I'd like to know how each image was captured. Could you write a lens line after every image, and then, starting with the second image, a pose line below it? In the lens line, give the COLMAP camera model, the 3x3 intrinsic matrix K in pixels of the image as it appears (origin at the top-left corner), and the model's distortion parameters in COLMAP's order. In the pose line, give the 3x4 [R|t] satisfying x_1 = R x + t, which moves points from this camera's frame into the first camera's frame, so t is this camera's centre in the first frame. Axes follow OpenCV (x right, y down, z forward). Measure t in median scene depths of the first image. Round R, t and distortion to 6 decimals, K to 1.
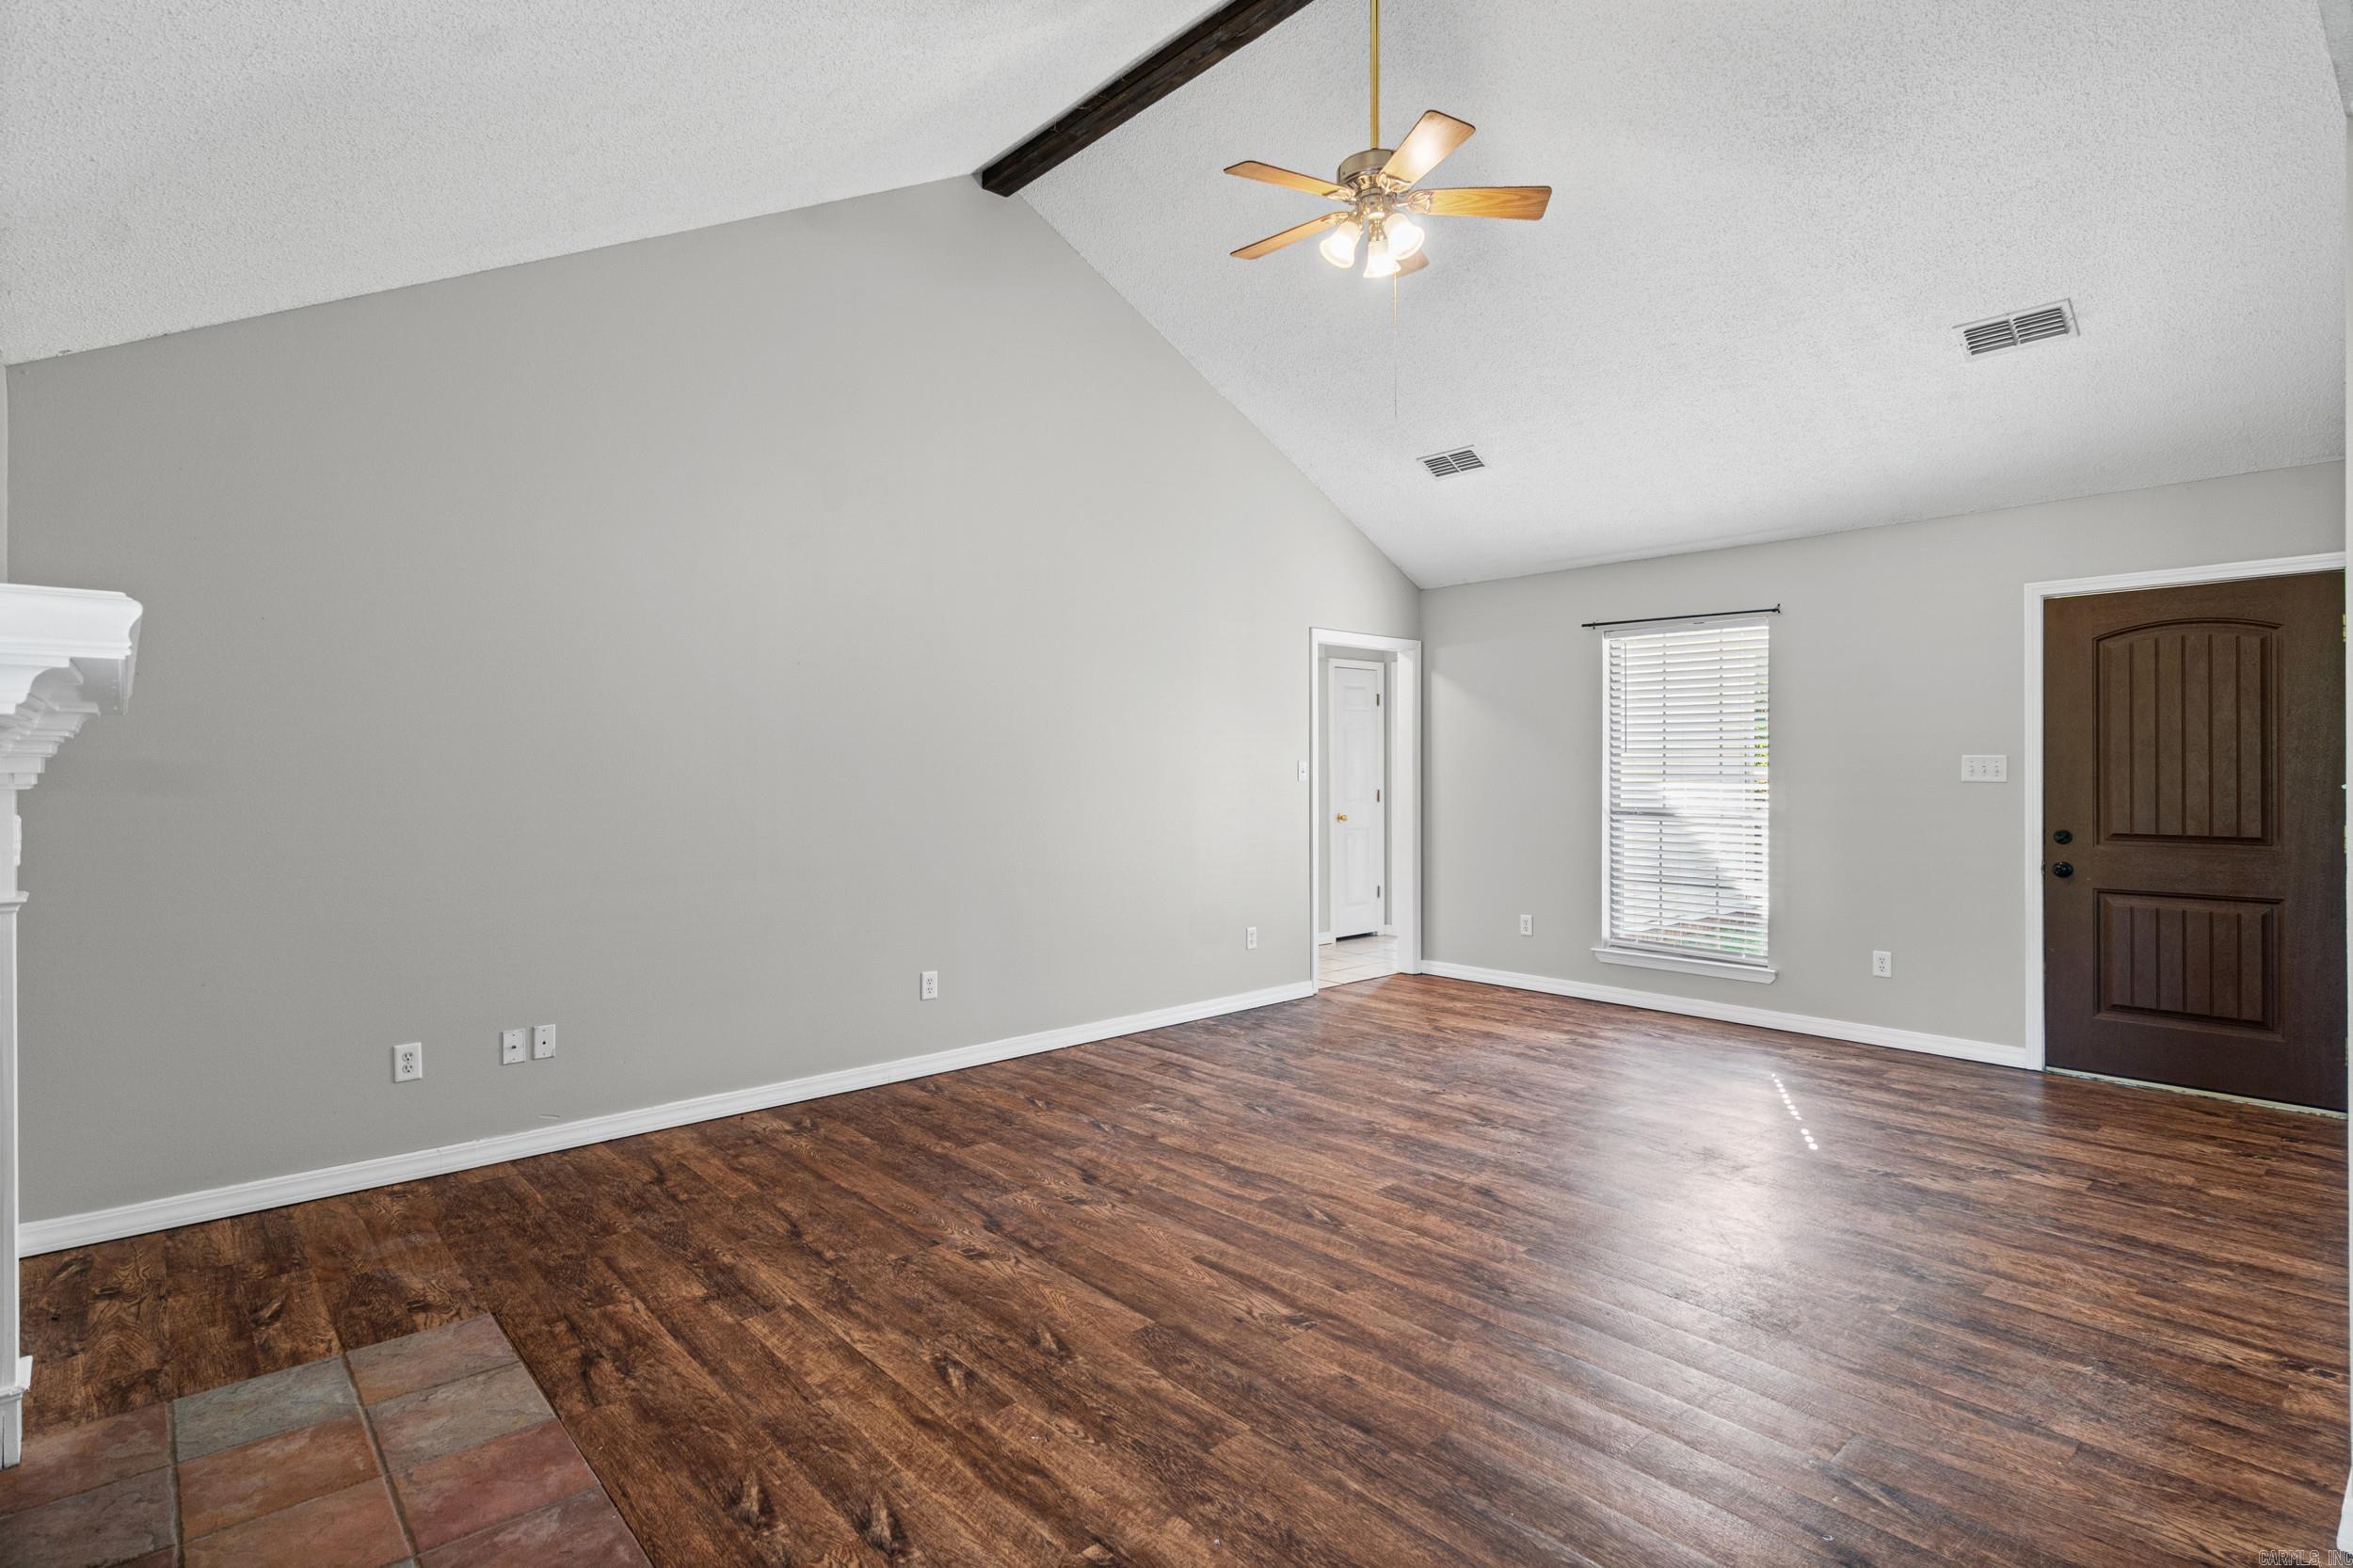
lens RADIAL K [[1080.3, 0, 1171.4], [0, 1080.3, 774.4], [0, 0, 1]] dist [-0.011816, 0.000440]
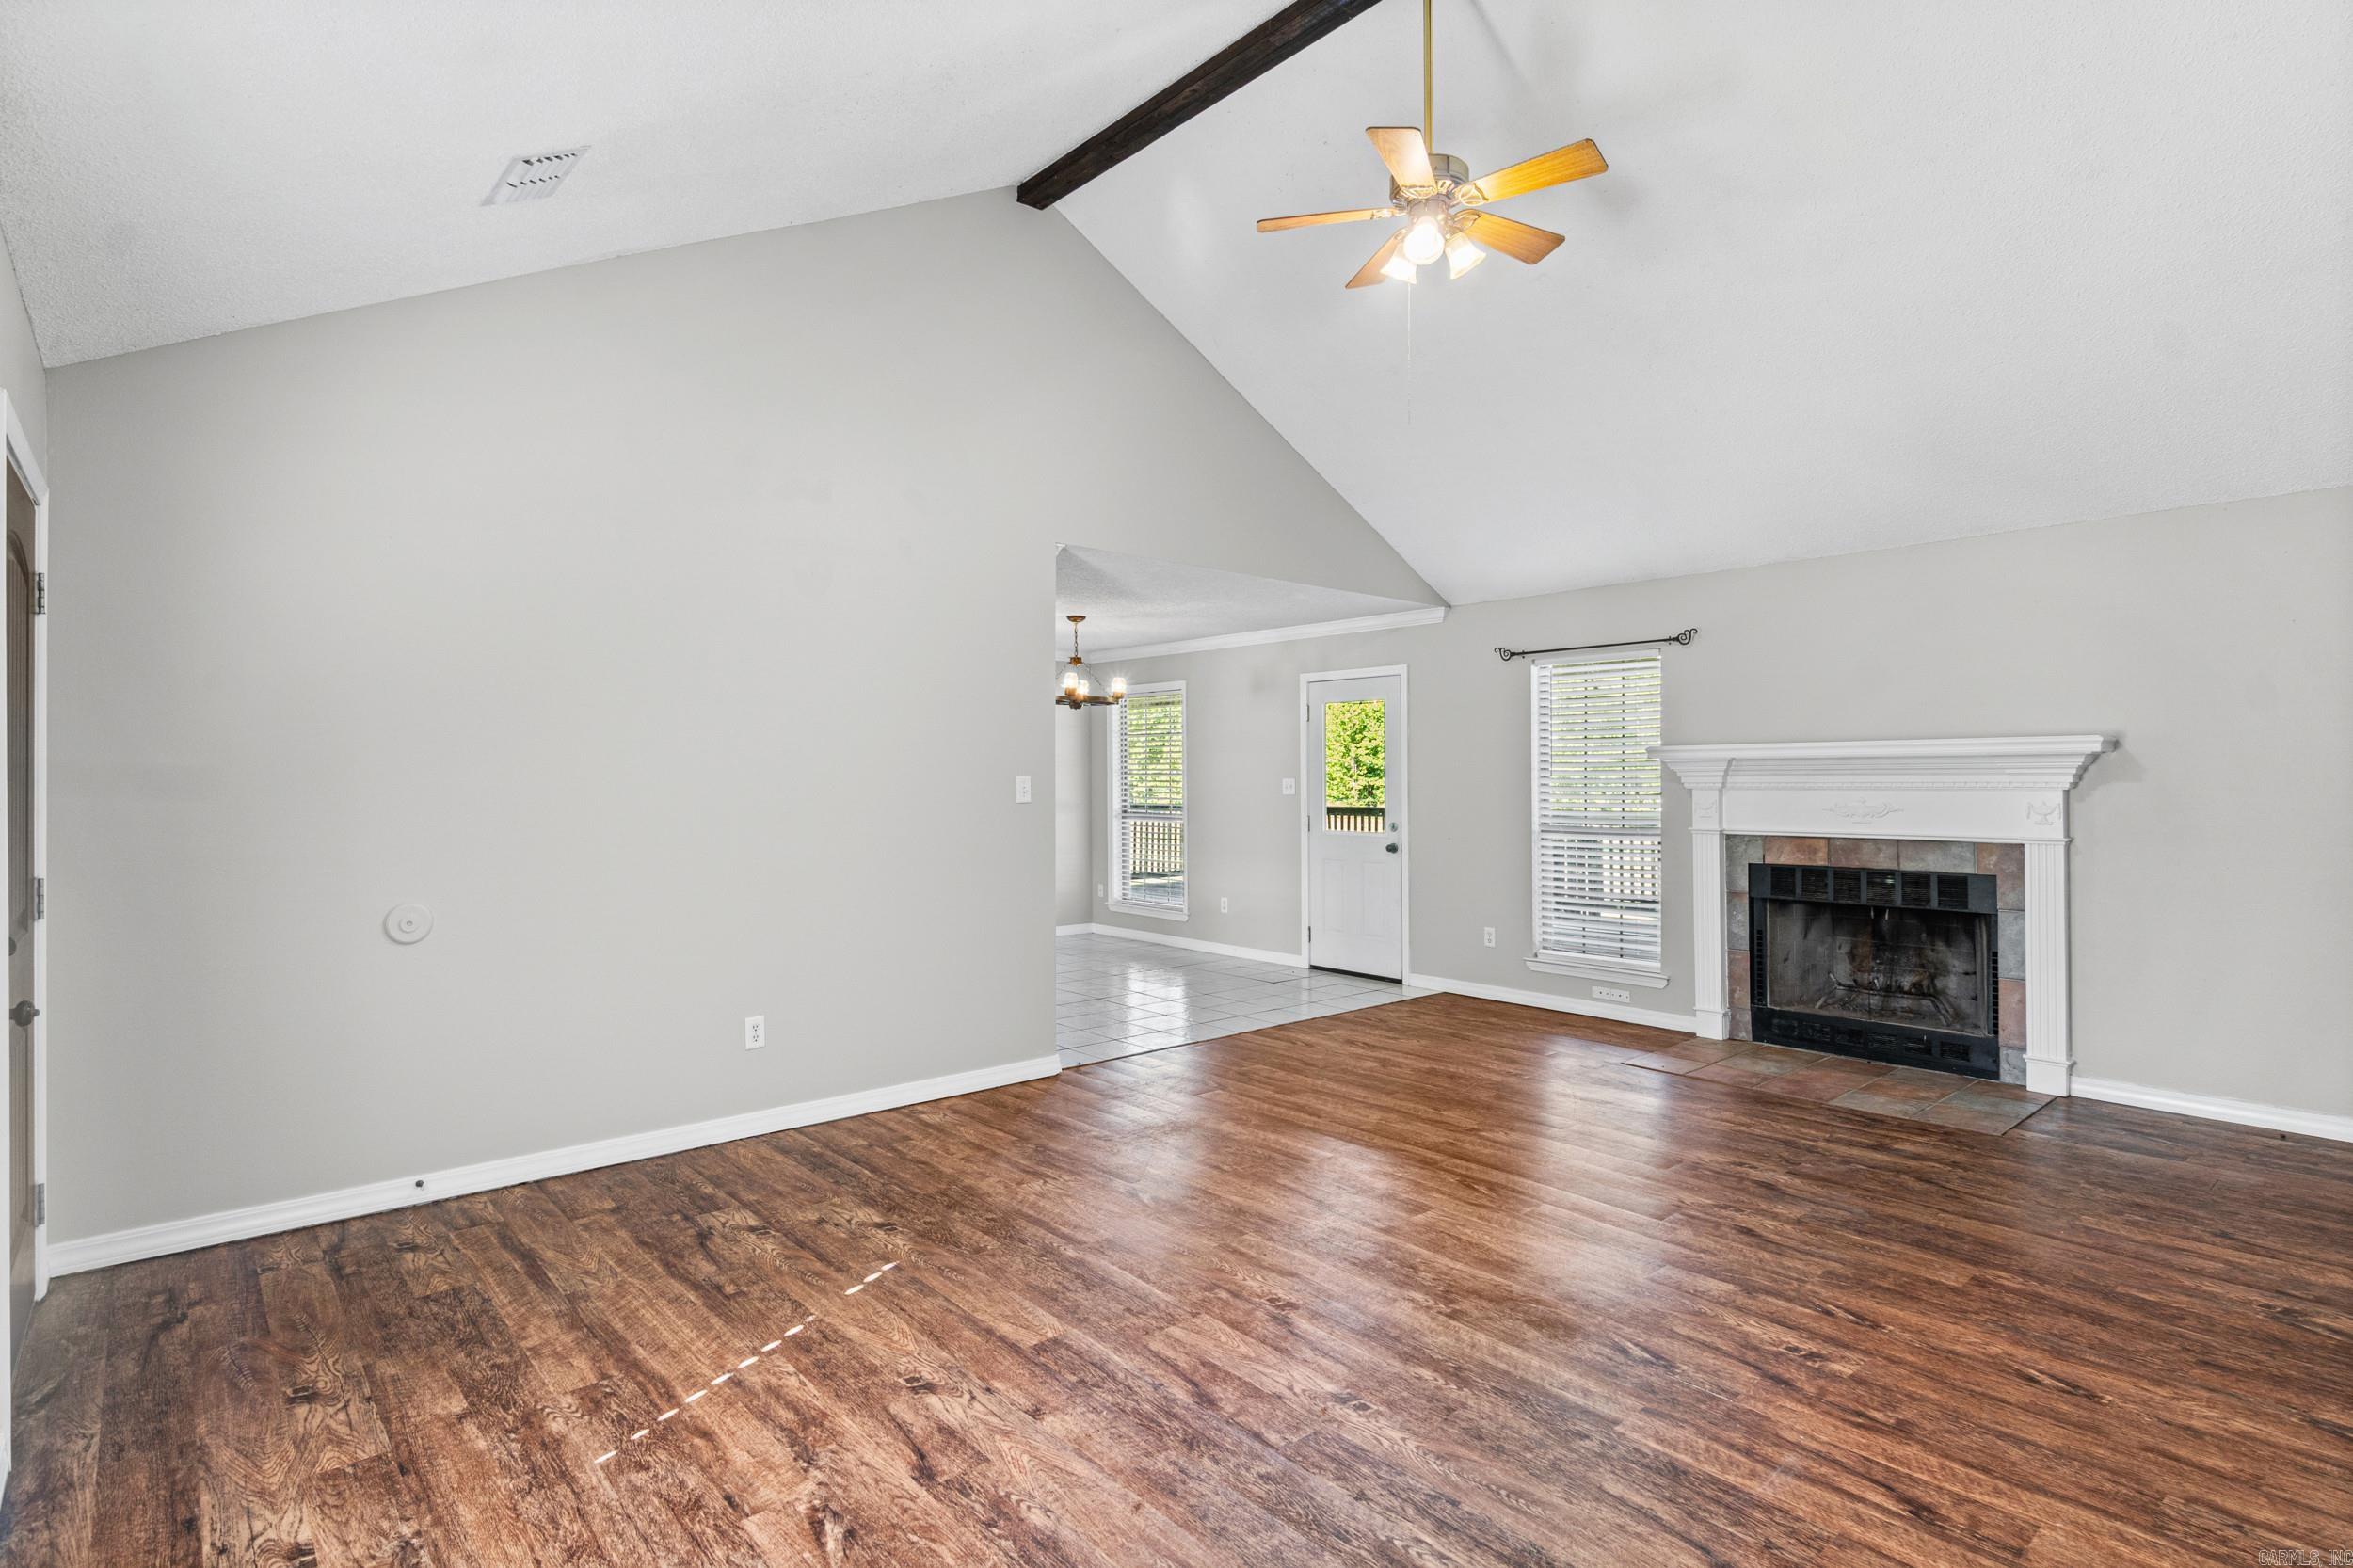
lens RADIAL K [[1080.3, 0, 1171.4], [0, 1080.3, 774.4], [0, 0, 1]] dist [-0.011816, 0.000440]
pose [[-0.999937, 0.007023, 0.008812, 0.399127], [0.007058, 0.999967, 0.003965, -0.021079], [-0.008784, 0.004027, -0.999953, 1.897018]]
